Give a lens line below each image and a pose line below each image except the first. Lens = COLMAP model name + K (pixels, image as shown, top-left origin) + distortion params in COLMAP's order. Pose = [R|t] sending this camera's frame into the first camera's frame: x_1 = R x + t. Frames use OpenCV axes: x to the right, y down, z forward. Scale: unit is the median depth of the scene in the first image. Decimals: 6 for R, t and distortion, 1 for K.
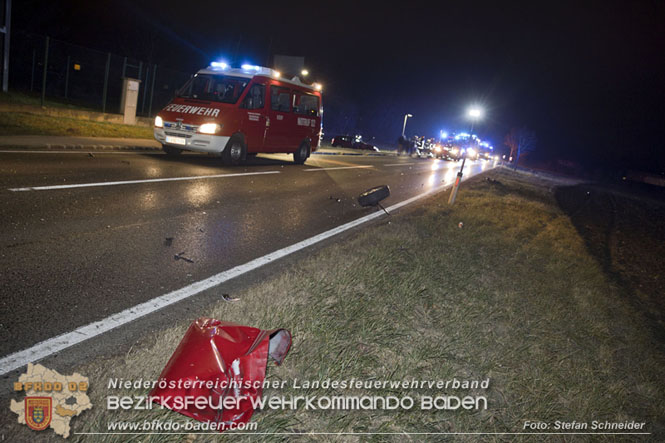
lens RADIAL K [[457.0, 0, 350.3], [0, 457.0, 223.2], [0, 0, 1]] dist [-0.062154, -0.000344]
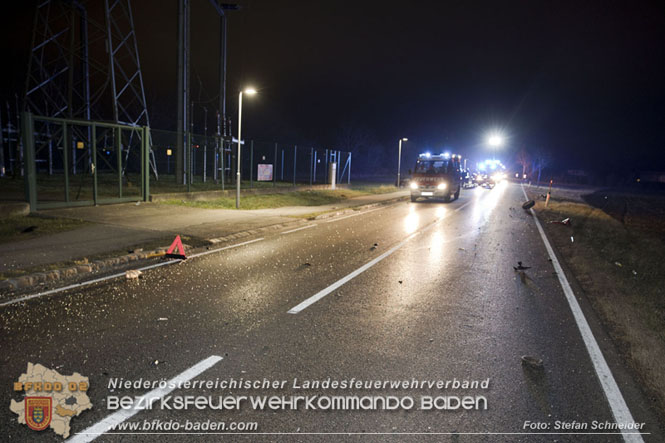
lens RADIAL K [[457.0, 0, 350.3], [0, 457.0, 223.2], [0, 0, 1]] dist [-0.062154, -0.000344]
pose [[0.991562, -0.125277, -0.033337, -0.196303], [0.122029, 0.988780, -0.086163, 0.031689], [0.043757, 0.081368, 0.995723, -0.356992]]
